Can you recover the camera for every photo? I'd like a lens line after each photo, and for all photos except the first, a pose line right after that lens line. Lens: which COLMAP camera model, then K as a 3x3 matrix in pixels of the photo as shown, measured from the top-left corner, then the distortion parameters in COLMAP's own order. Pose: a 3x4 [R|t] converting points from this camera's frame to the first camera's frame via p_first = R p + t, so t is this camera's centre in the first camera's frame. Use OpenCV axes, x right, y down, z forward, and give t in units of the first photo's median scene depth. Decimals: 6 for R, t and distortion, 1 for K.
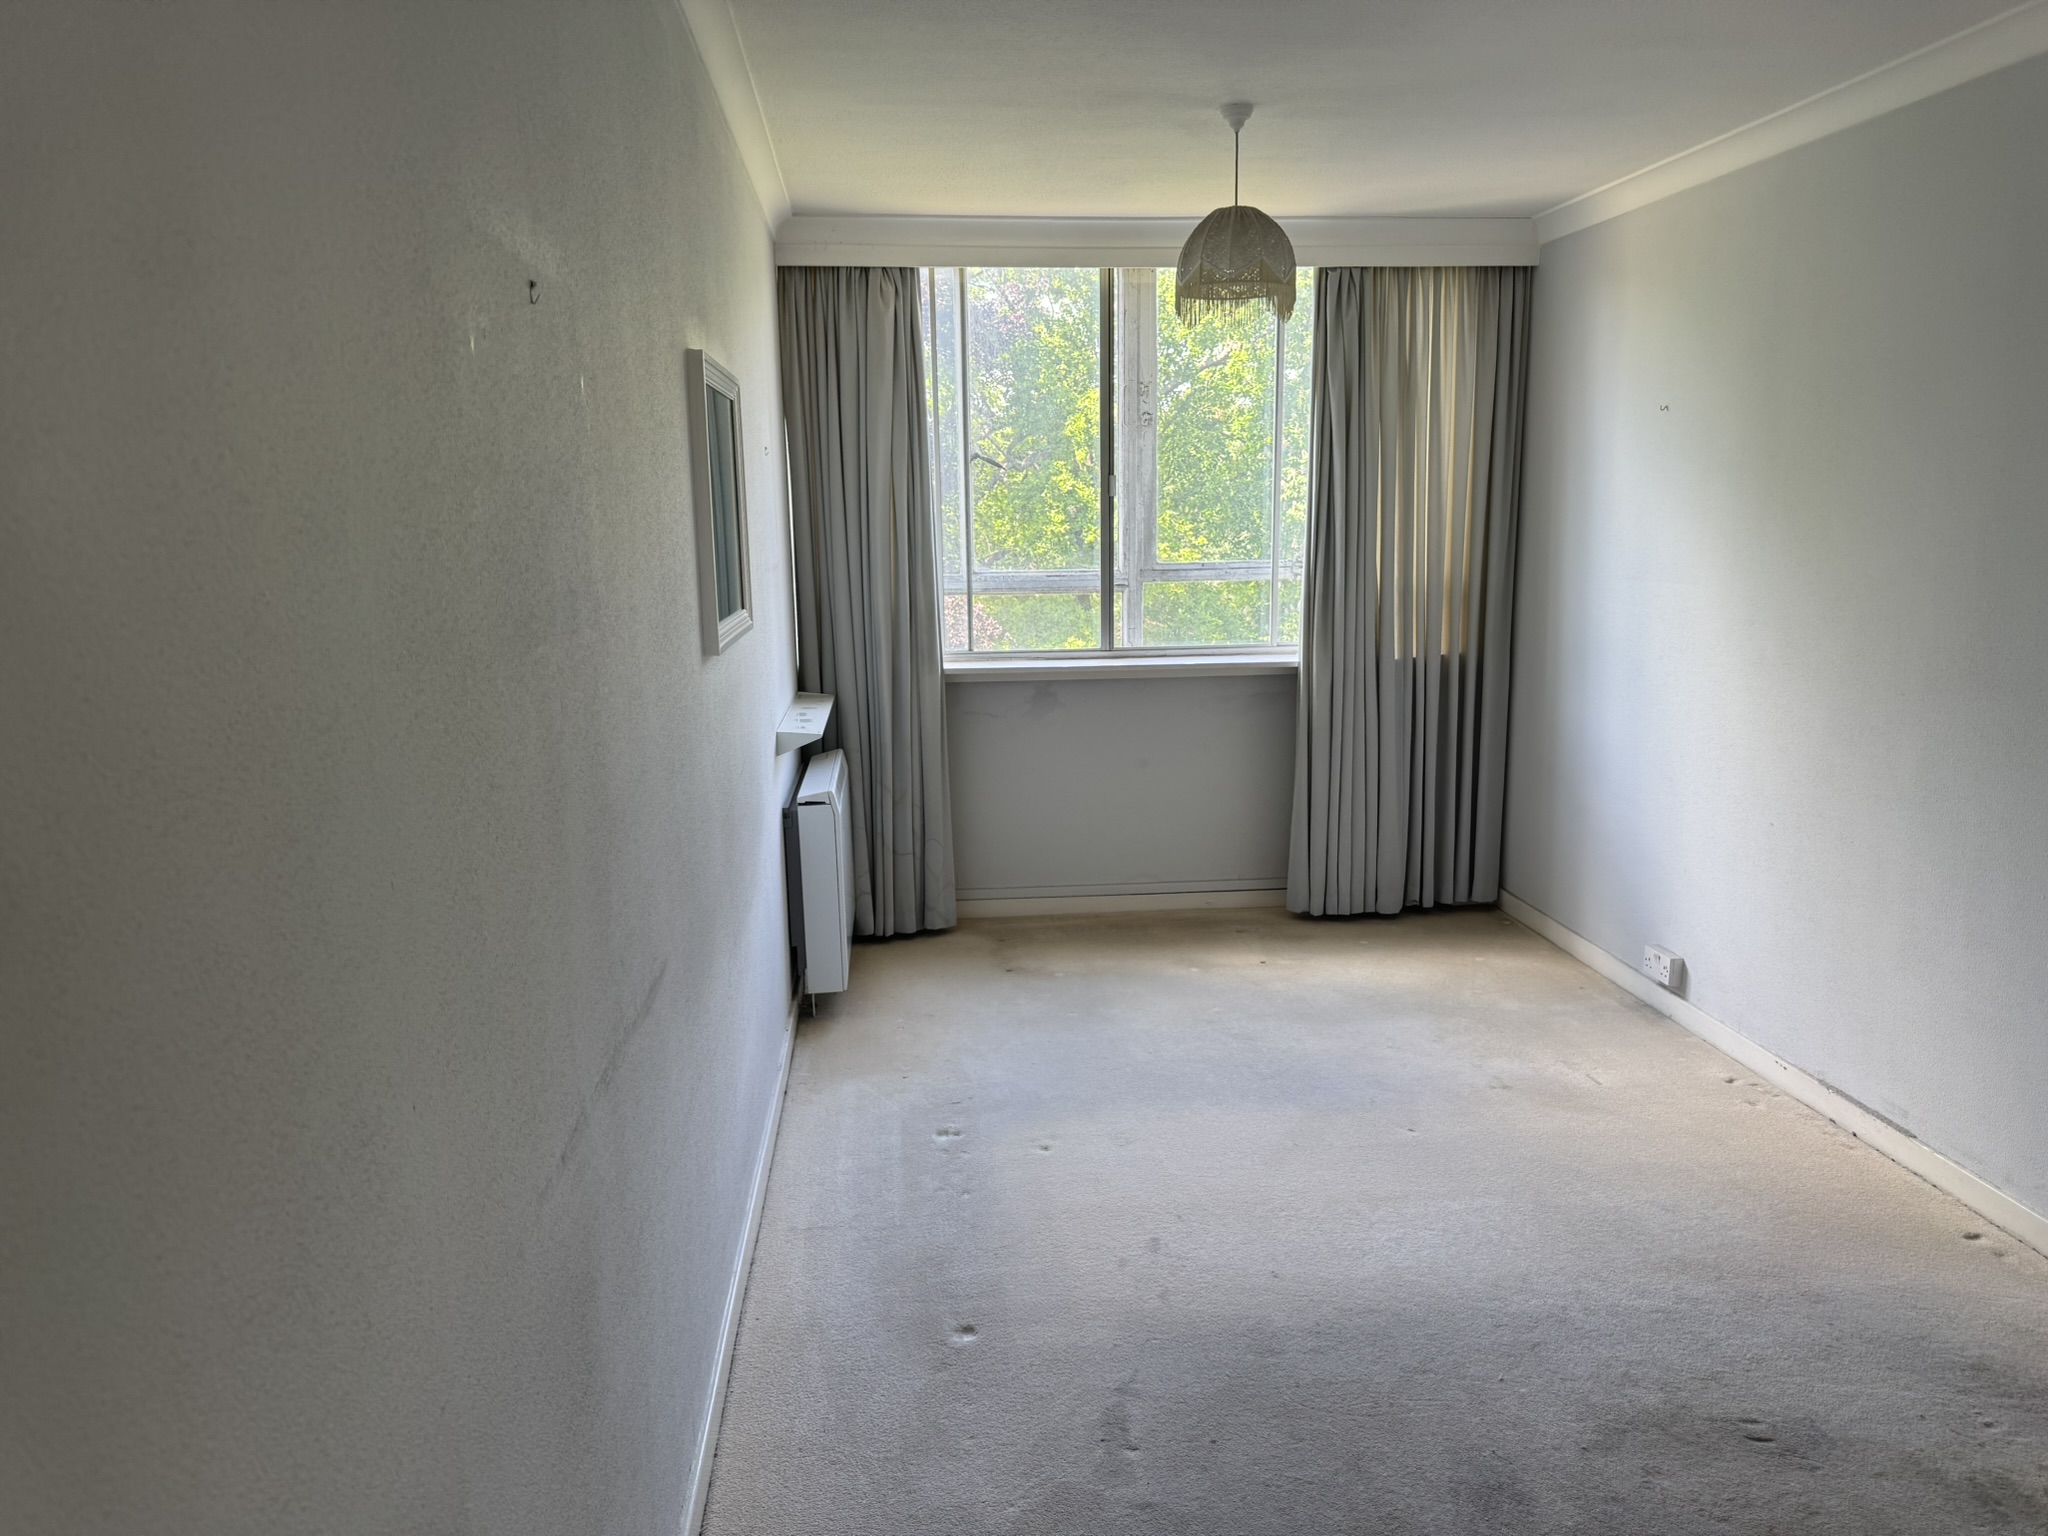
lens RADIAL K [[1440.4, 0, 1021.6], [0, 1440.4, 755.1], [0, 0, 1]] dist [0.008366, -0.004118]
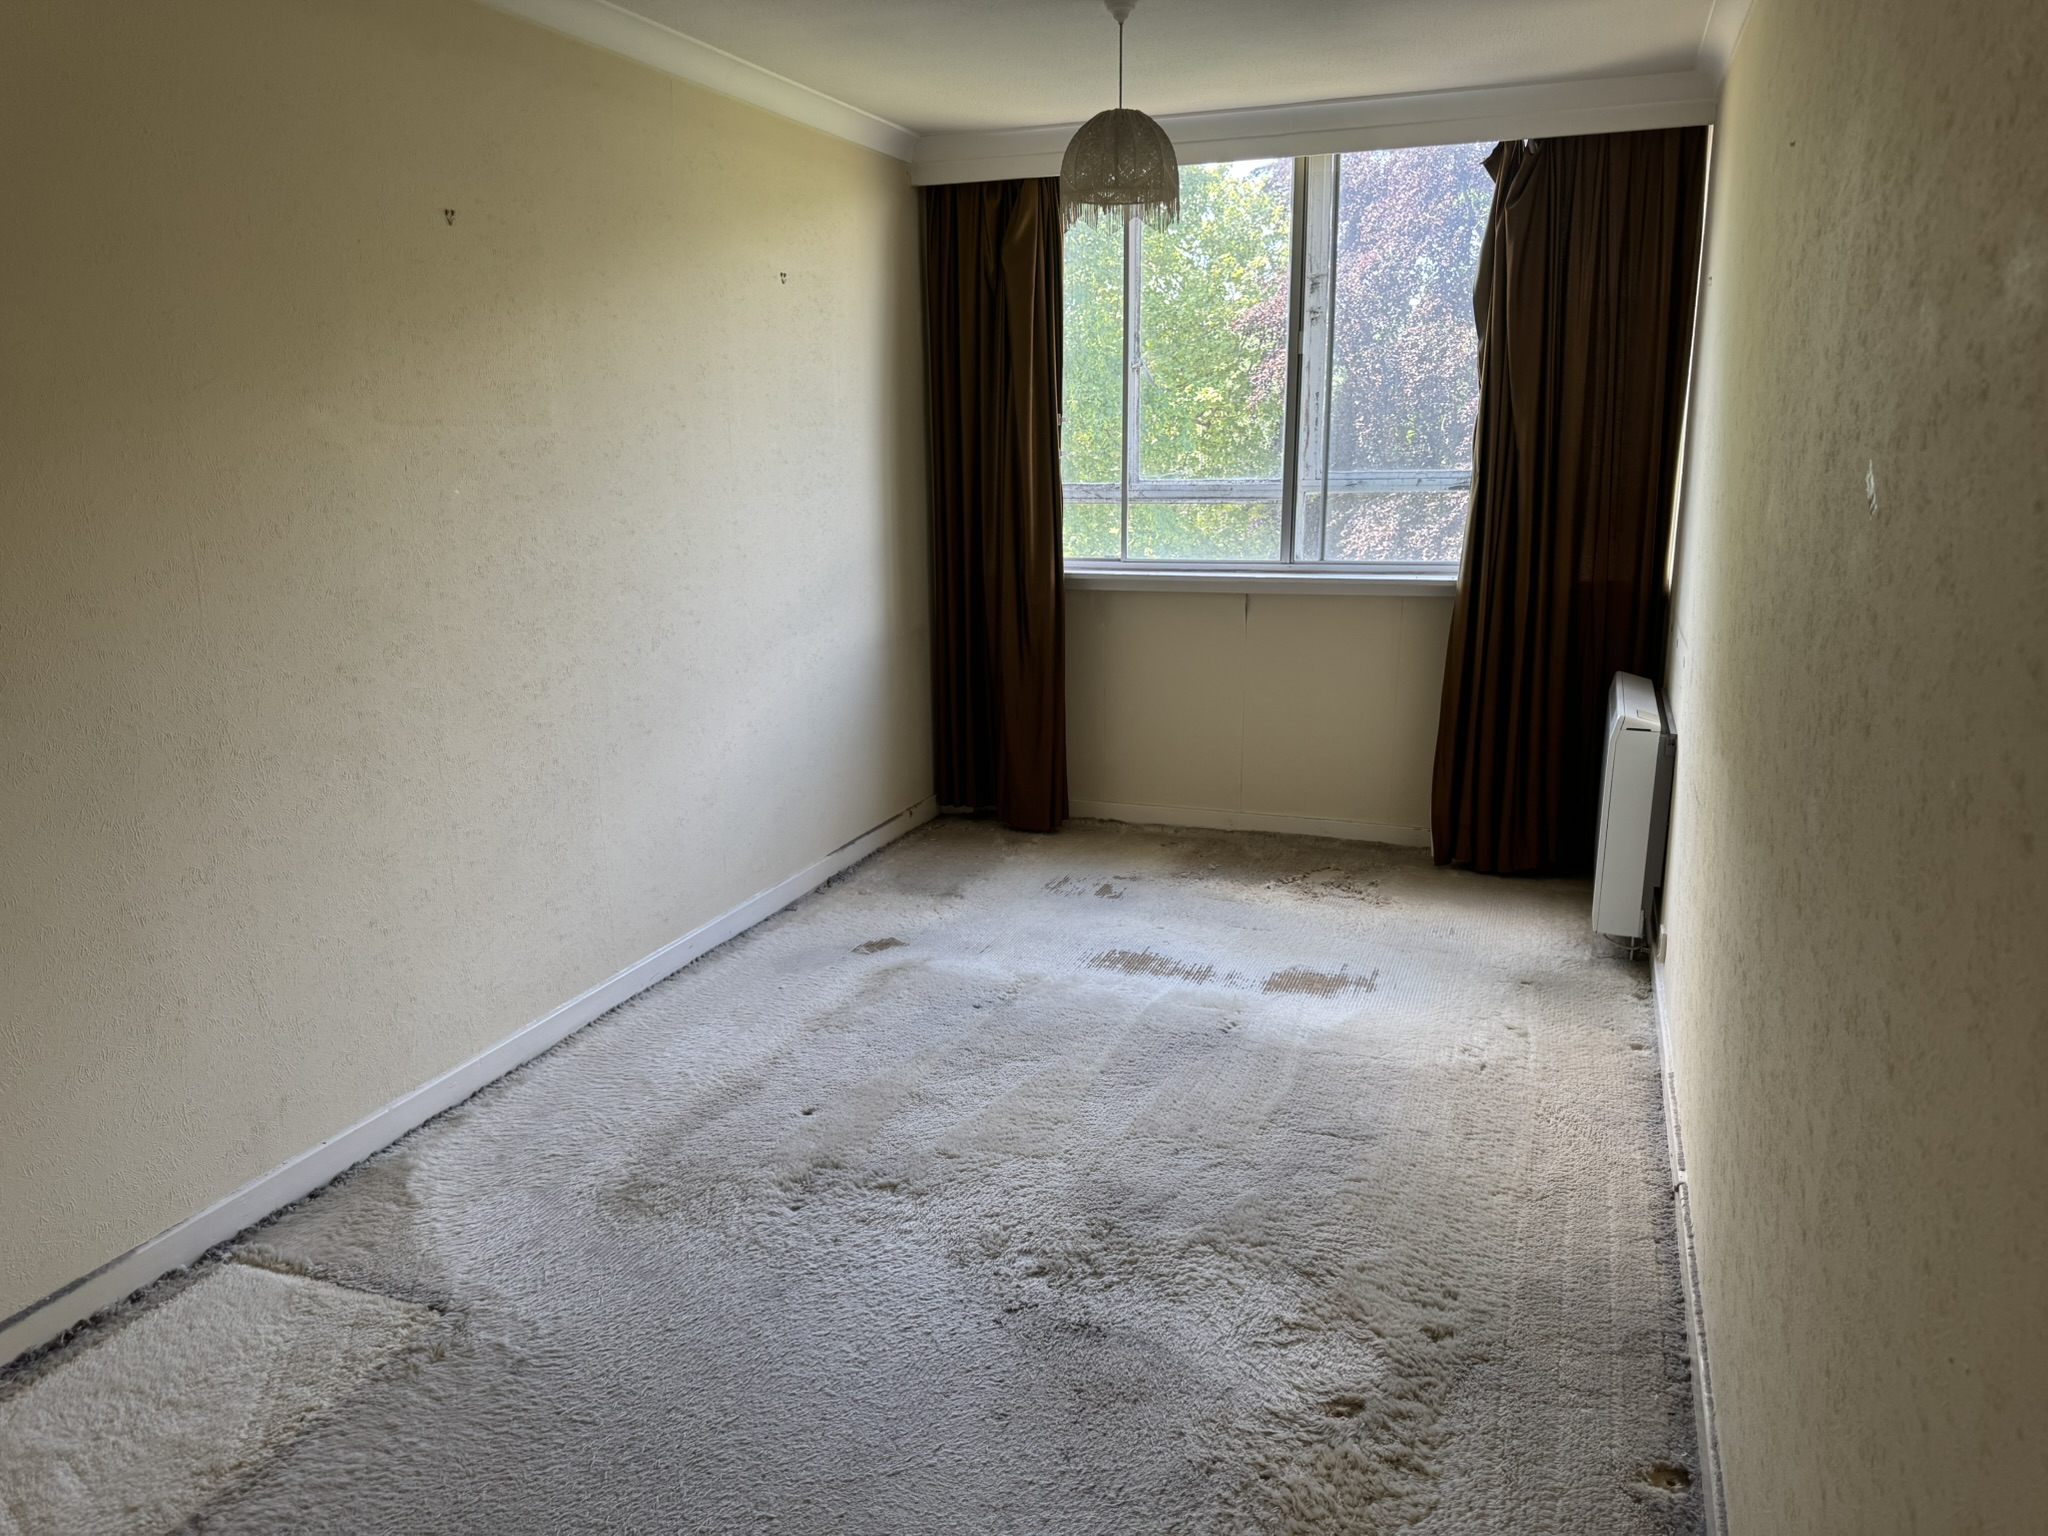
lens RADIAL K [[1440.4, 0, 1032.0], [0, 1440.4, 774.0], [0, 0, 1]] dist [0.008366, -0.004118]
pose [[0.901657, 0.098654, -0.421049, 0.349874], [-0.064282, 0.993390, 0.095099, -0.013545], [0.427648, -0.058681, 0.902039, 0.043811]]
